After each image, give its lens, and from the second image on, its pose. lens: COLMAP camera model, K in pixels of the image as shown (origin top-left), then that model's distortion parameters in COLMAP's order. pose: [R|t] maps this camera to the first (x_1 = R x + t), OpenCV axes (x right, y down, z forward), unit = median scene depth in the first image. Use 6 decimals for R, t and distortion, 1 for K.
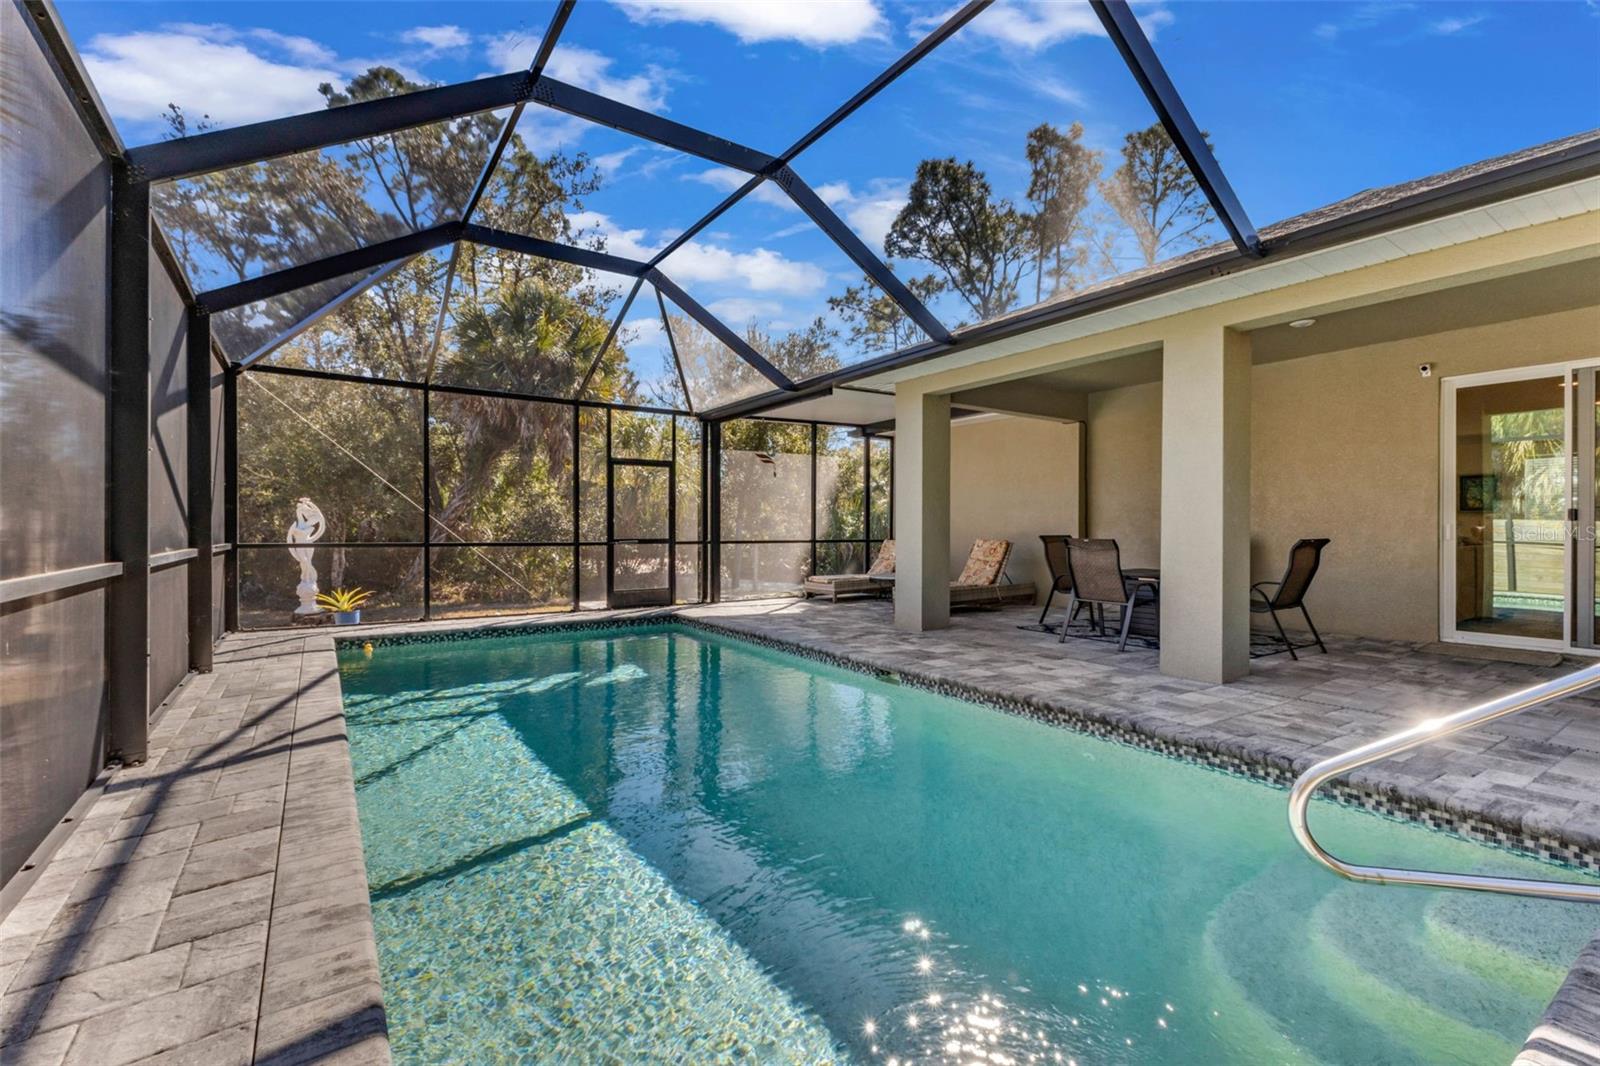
lens RADIAL K [[704.9, 0, 803.4], [0, 704.9, 527.8], [0, 0, 1]] dist [0.008610, 0.000617]
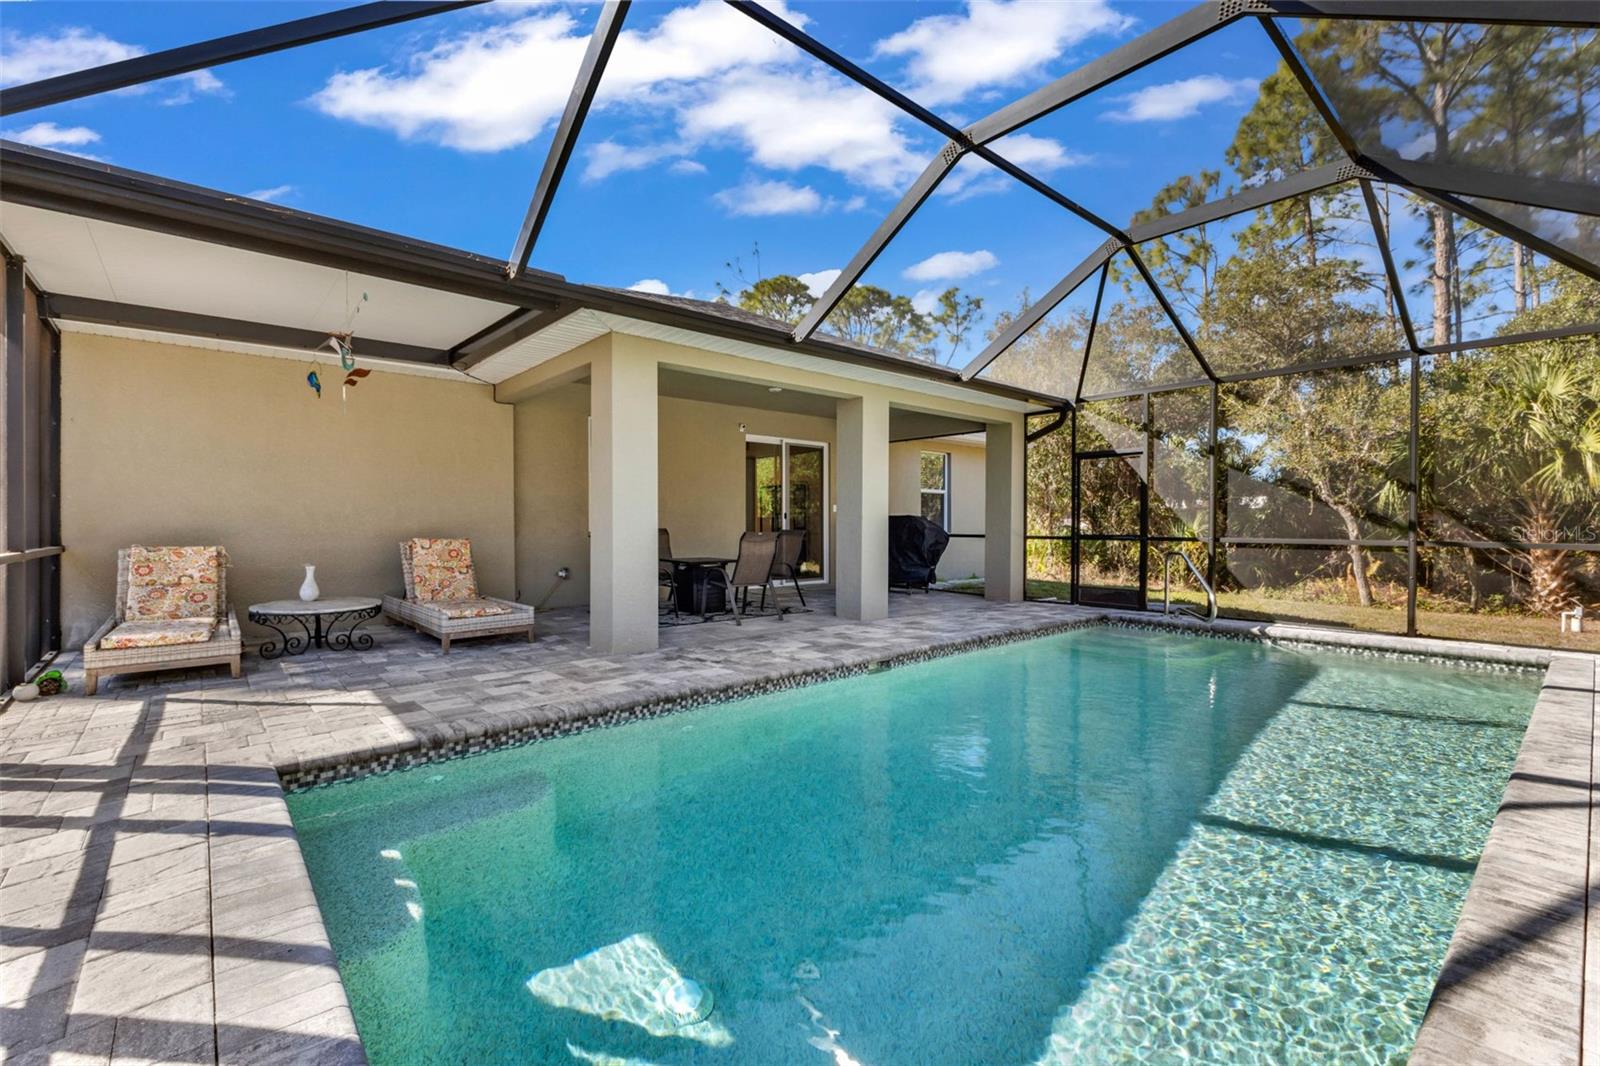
lens RADIAL K [[690.5, 0, 800.0], [0, 690.5, 533.0], [0, 0, 1]] dist [0.011681, -0.004573]
pose [[-0.104901, -0.017989, 0.994320, -0.653265], [-0.001619, 0.999838, 0.017918, -0.003720], [-0.994481, 0.000269, -0.104914, 0.910308]]
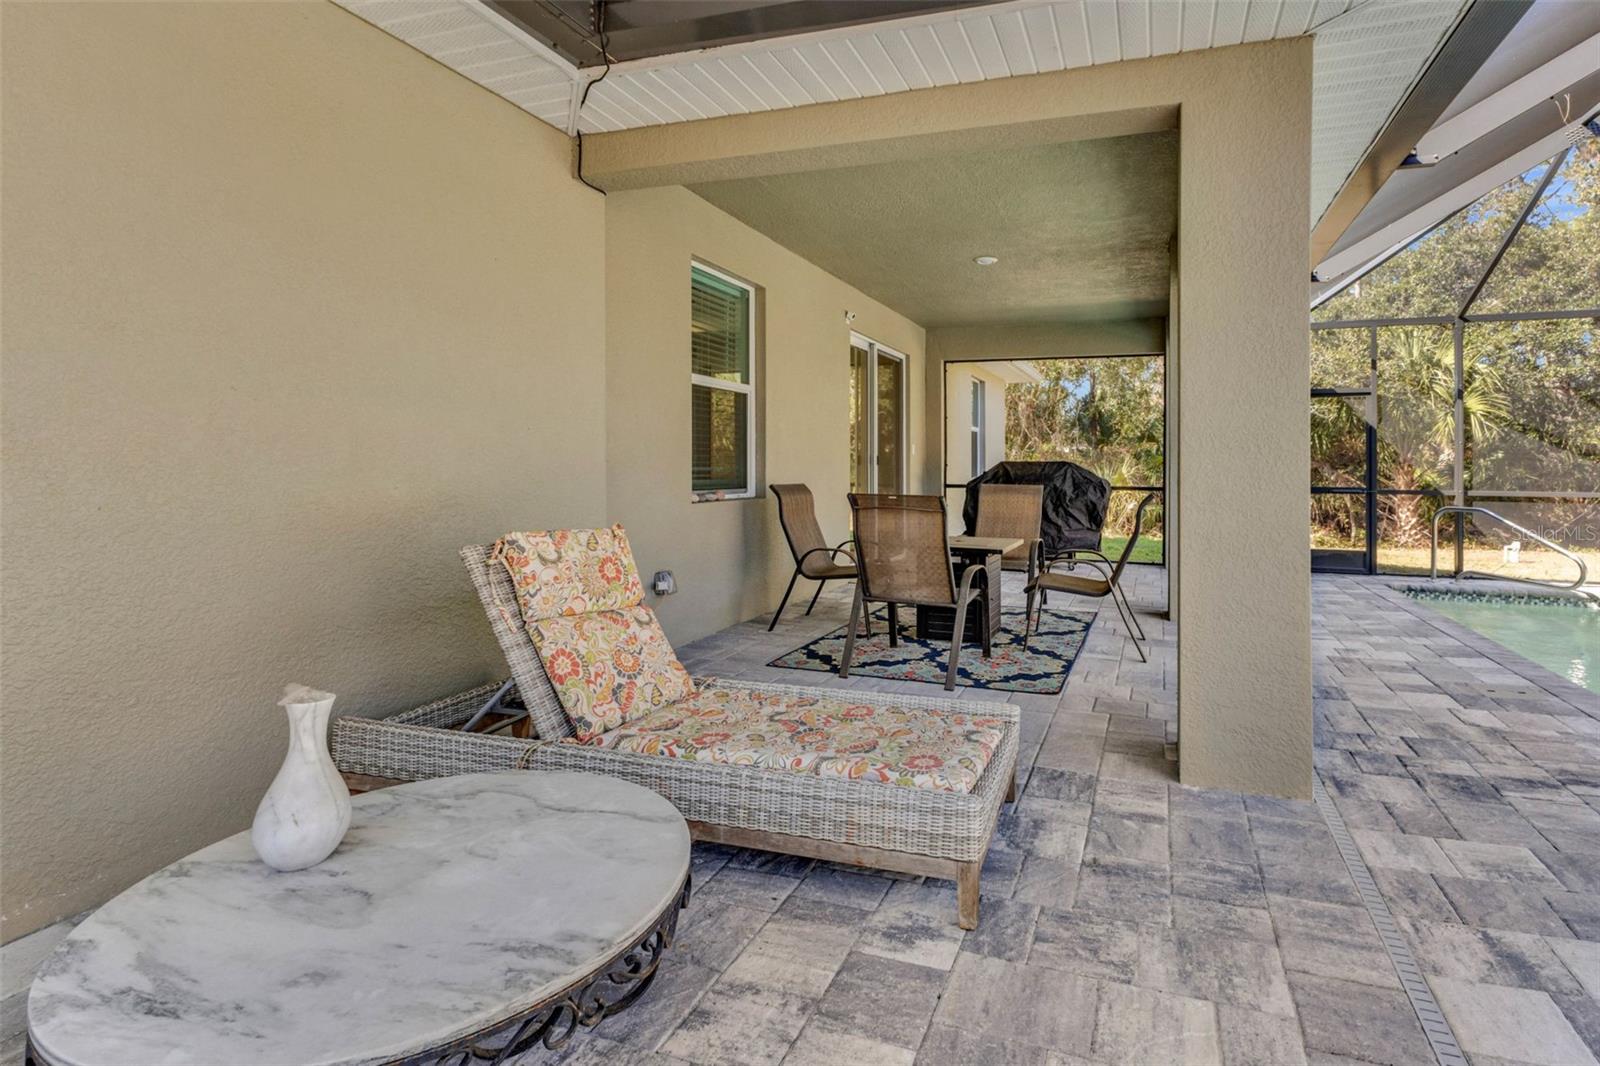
lens RADIAL K [[750.8, 0, 939.8], [0, 750.8, 461.5], [0, 0, 1]] dist [0.000782, -0.000622]
pose [[-0.627076, -0.003542, 0.778950, -0.010636], [-0.007949, 0.999967, -0.001852, -0.011533], [-0.778917, -0.007353, -0.627084, 1.401949]]
